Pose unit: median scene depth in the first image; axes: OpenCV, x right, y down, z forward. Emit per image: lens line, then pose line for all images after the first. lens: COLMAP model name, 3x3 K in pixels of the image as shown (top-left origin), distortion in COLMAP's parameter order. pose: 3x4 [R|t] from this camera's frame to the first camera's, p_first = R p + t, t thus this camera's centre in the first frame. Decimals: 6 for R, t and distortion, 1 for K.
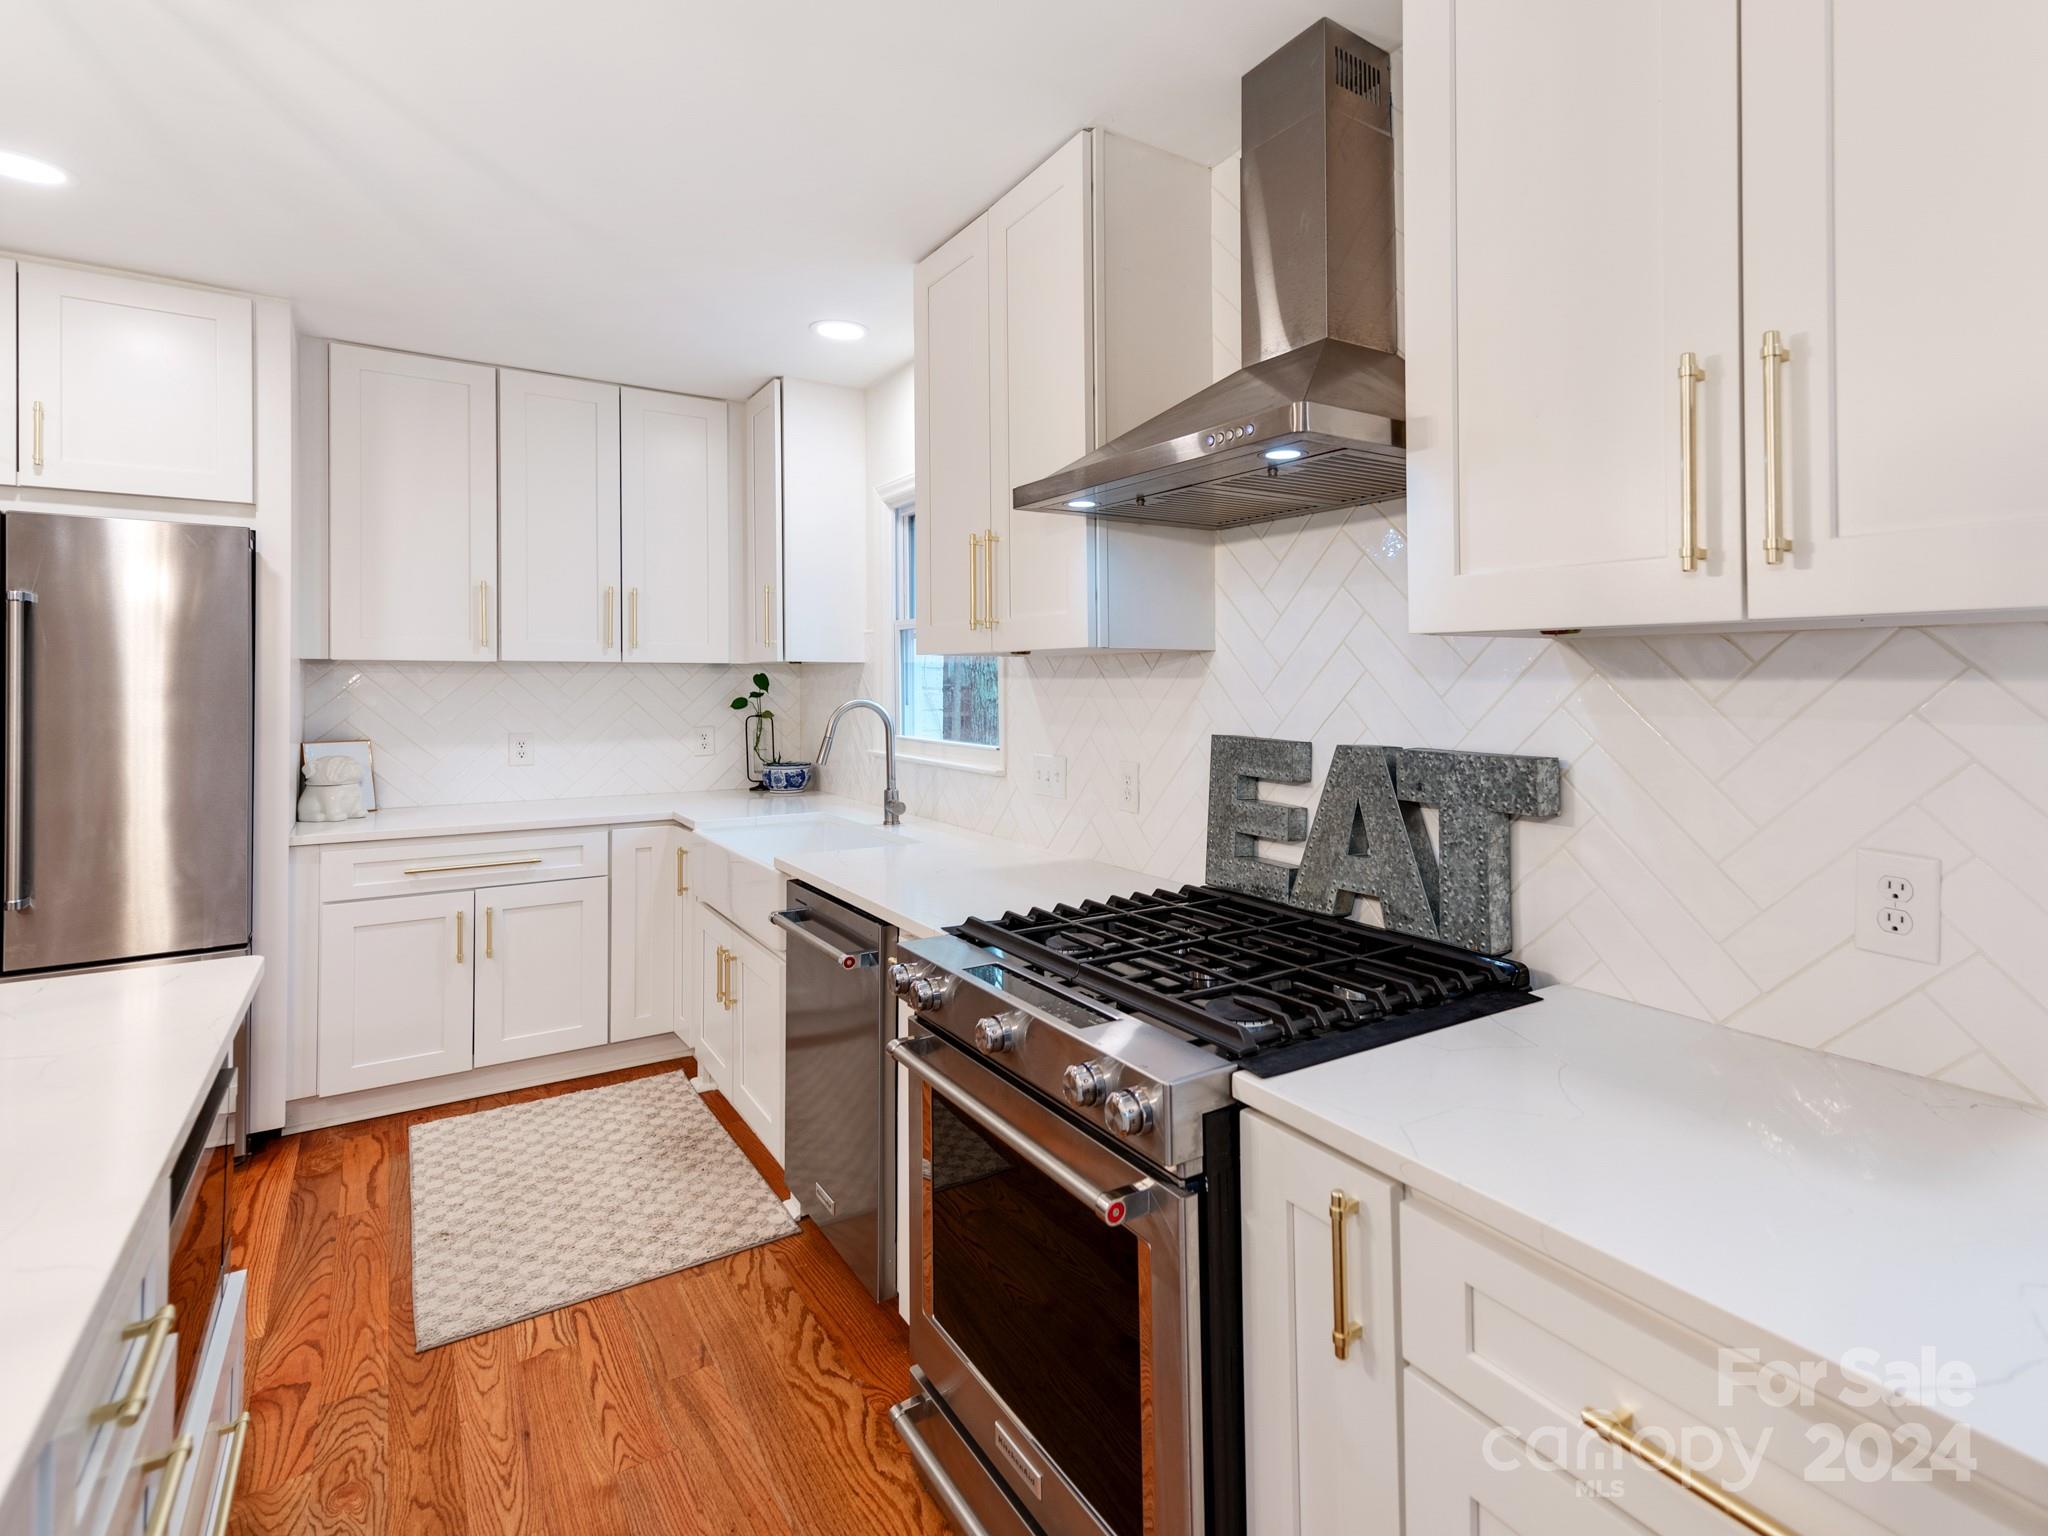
lens RADIAL K [[967.8, 0, 1110.3], [0, 967.8, 673.9], [0, 0, 1]] dist [0.010099, 0.001352]
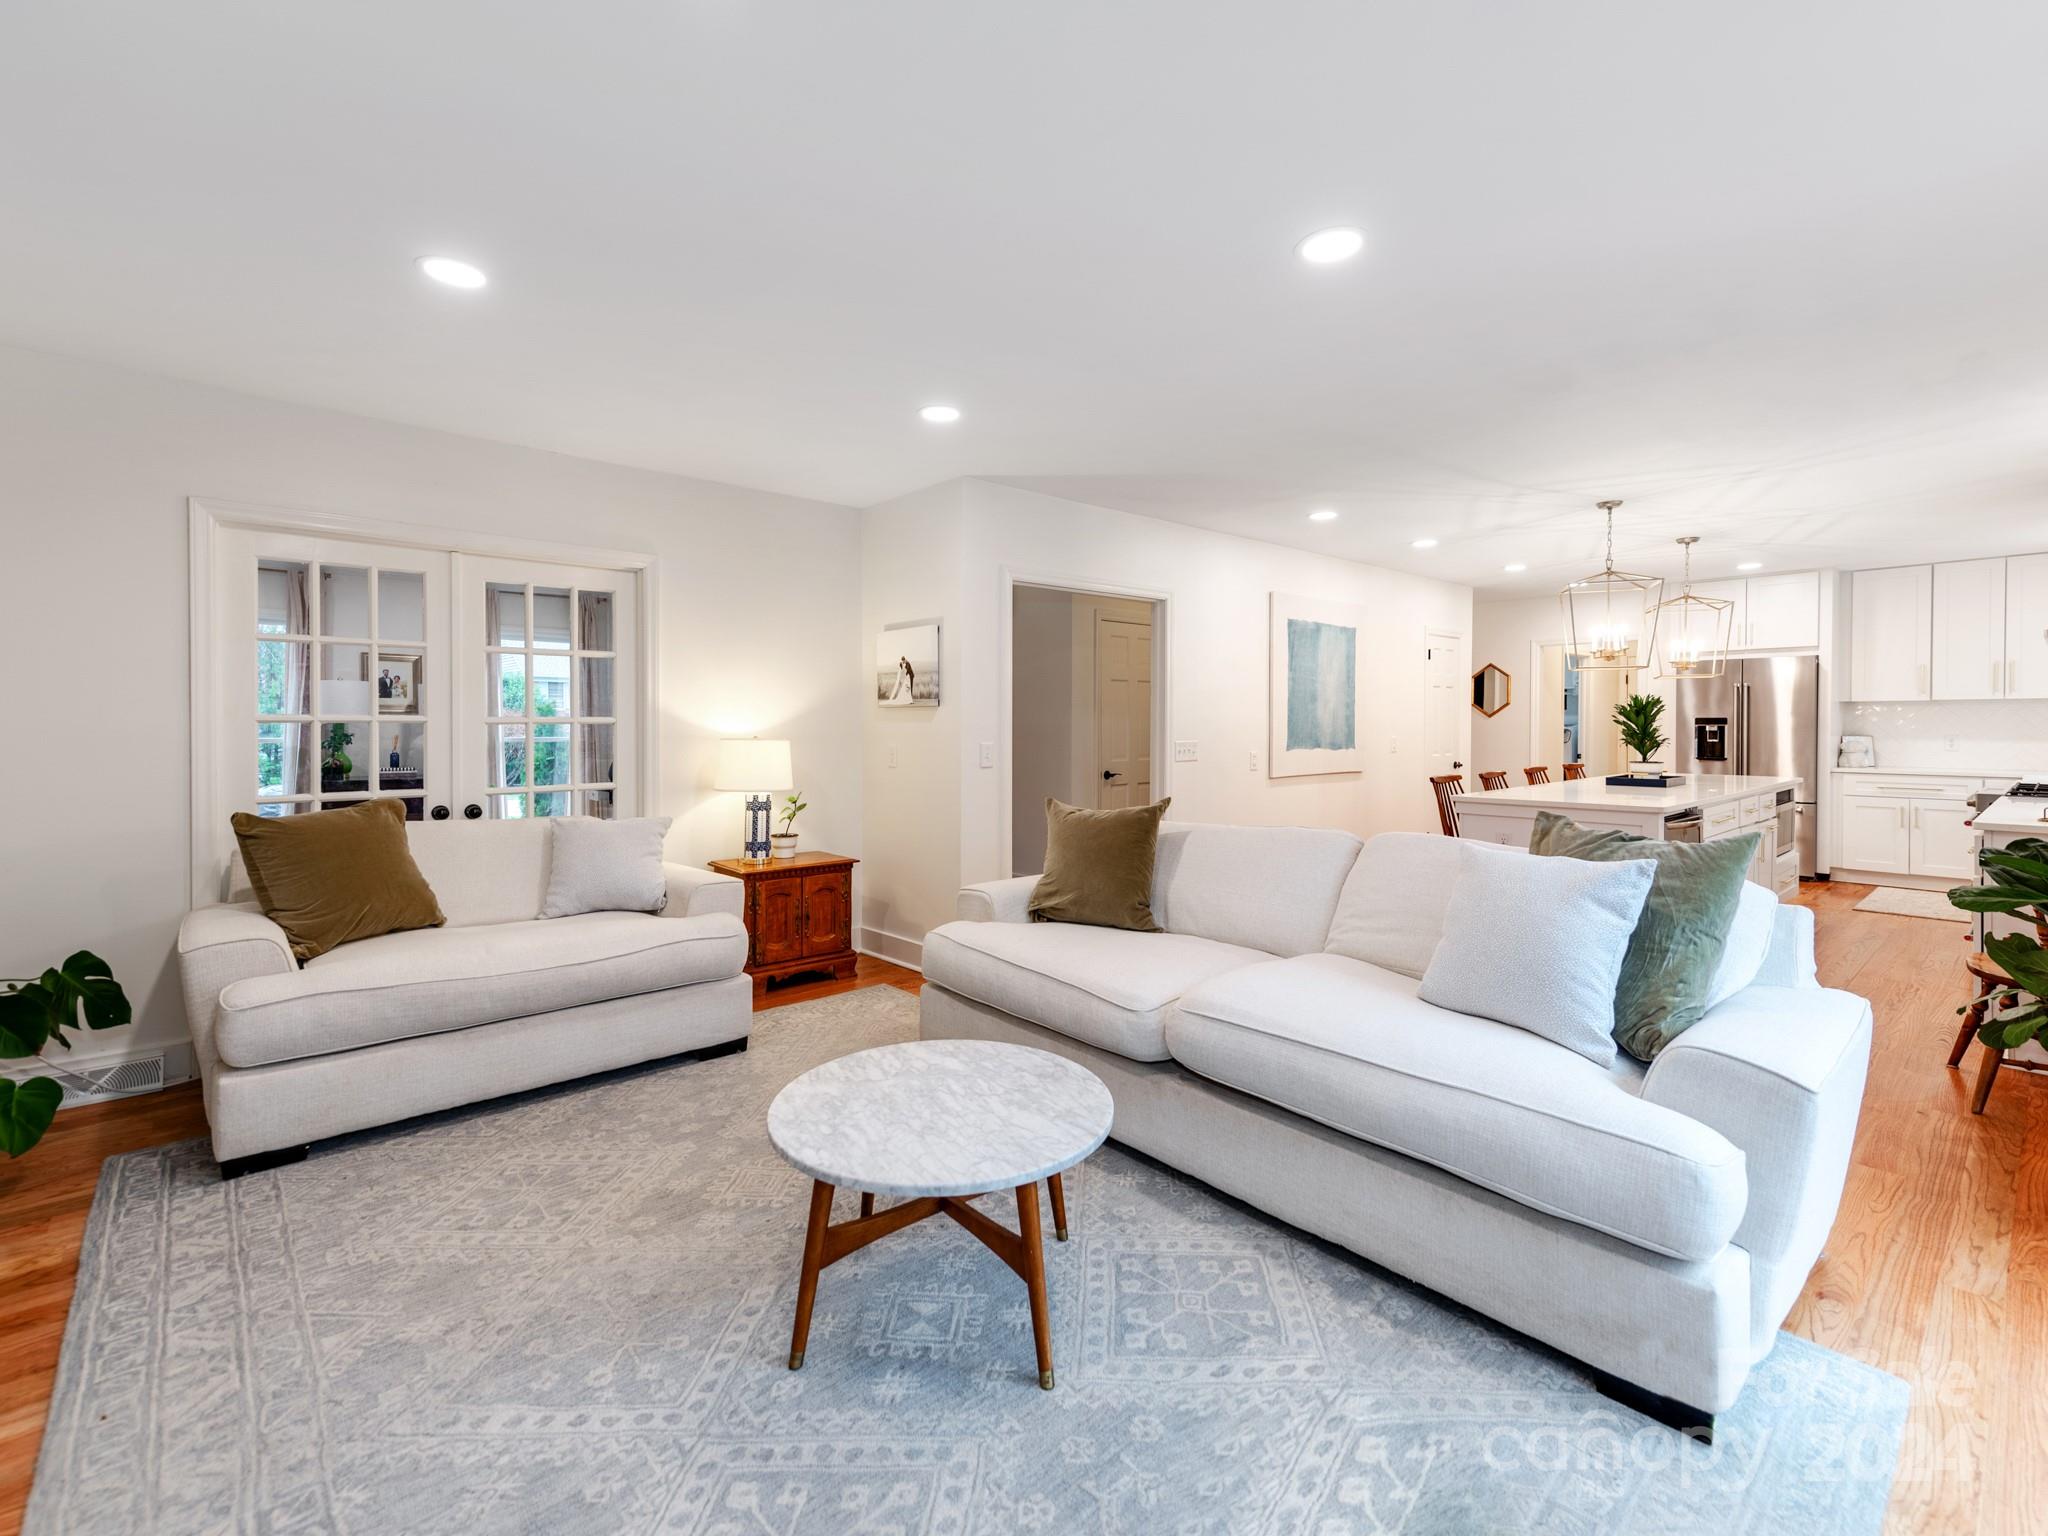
lens RADIAL K [[915.4, 0, 1017.1], [0, 915.4, 728.3], [0, 0, 1]] dist [0.028842, -0.005622]
pose [[0.088953, 0.006170, -0.996017, 1.797852], [0.012533, 0.999895, 0.007313, 0.011761], [0.995957, -0.013134, 0.088866, -1.716927]]
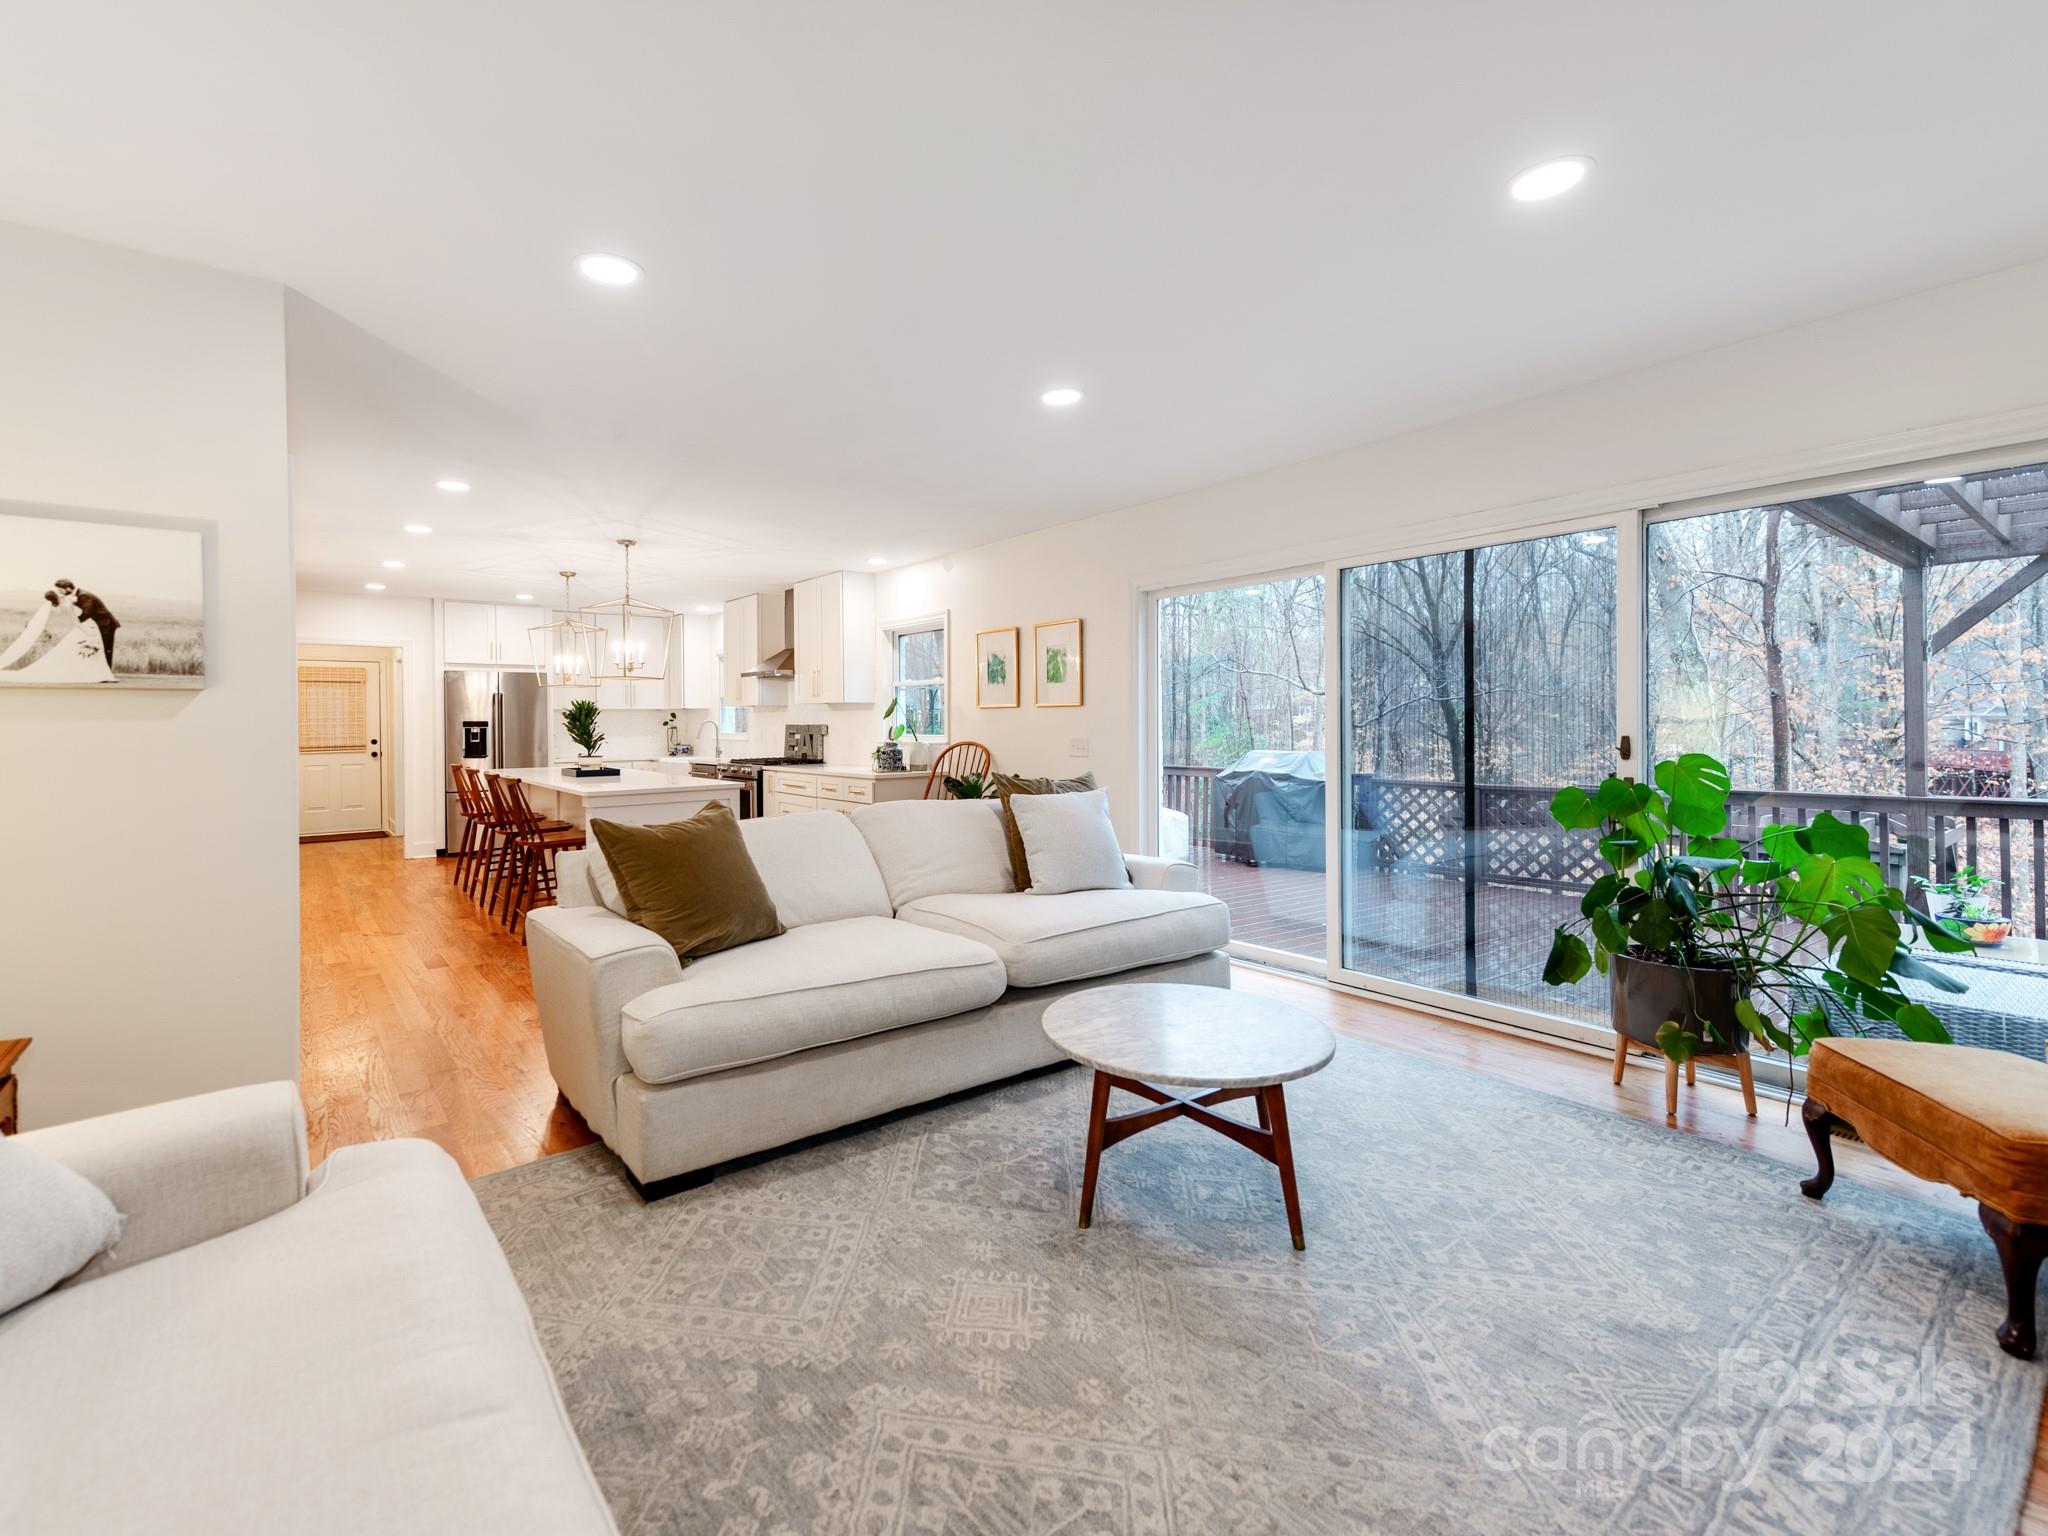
lens RADIAL K [[915.4, 0, 953.1], [0, 915.4, 724.1], [0, 0, 1]] dist [0.028842, -0.005622]
pose [[0.999948, -0.009631, 0.003231, 0.721451], [0.009587, 0.999867, 0.013195, 0.009737], [-0.003358, -0.013163, 0.999908, -2.708224]]
